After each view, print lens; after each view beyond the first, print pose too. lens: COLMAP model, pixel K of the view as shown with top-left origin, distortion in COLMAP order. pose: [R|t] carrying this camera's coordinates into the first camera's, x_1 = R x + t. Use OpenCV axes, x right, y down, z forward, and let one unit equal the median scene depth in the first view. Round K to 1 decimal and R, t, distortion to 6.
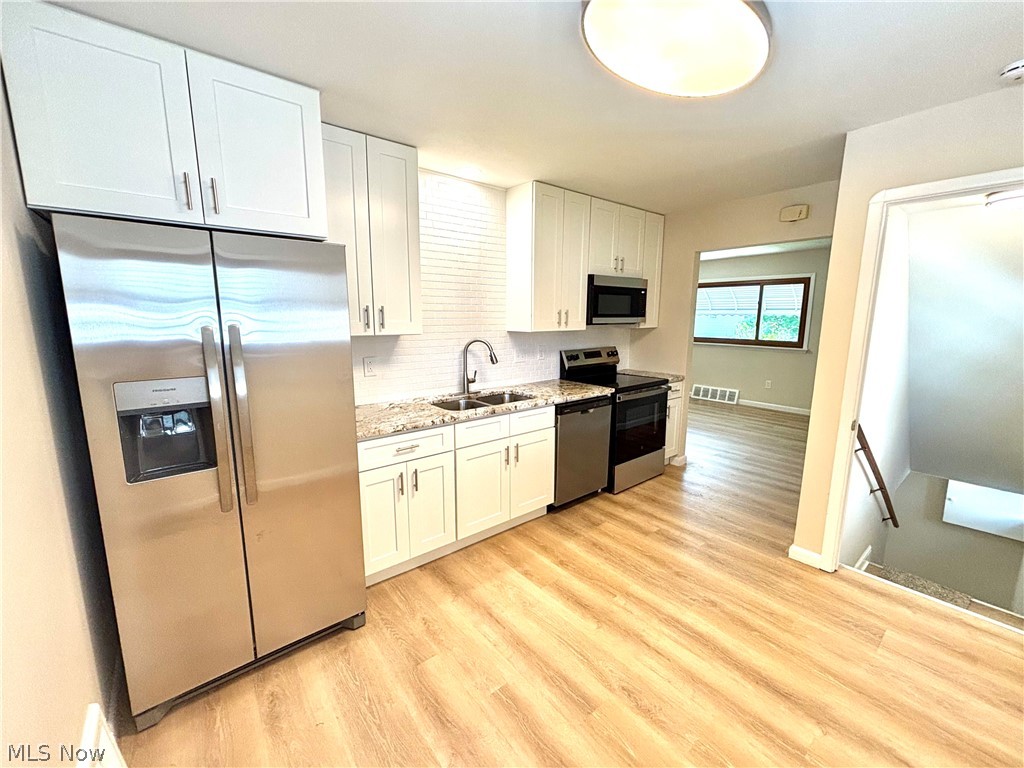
lens RADIAL K [[419.1, 0, 512.0], [0, 419.1, 384.0], [0, 0, 1]] dist [-0.003871, -0.000234]
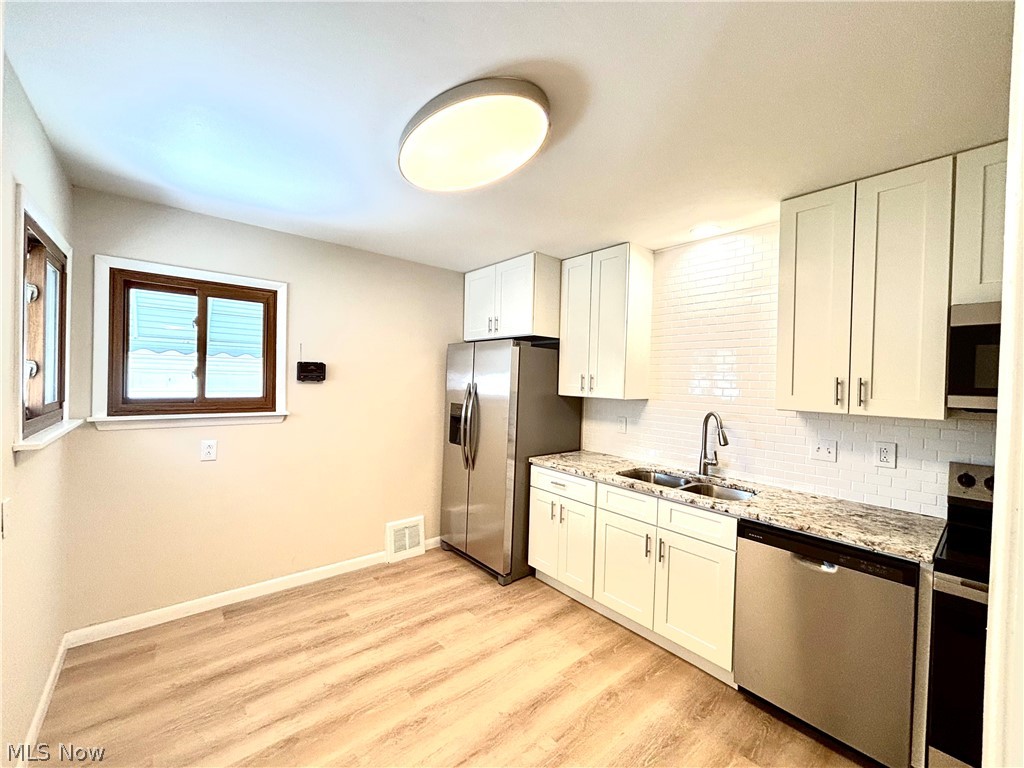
lens RADIAL K [[419.1, 0, 512.0], [0, 419.1, 384.0], [0, 0, 1]] dist [-0.003871, -0.000234]
pose [[0.004393, 0.009183, -0.999948, 0.970387], [-0.186090, 0.982498, 0.008205, -0.124689], [0.982523, 0.186044, 0.006025, 0.765262]]
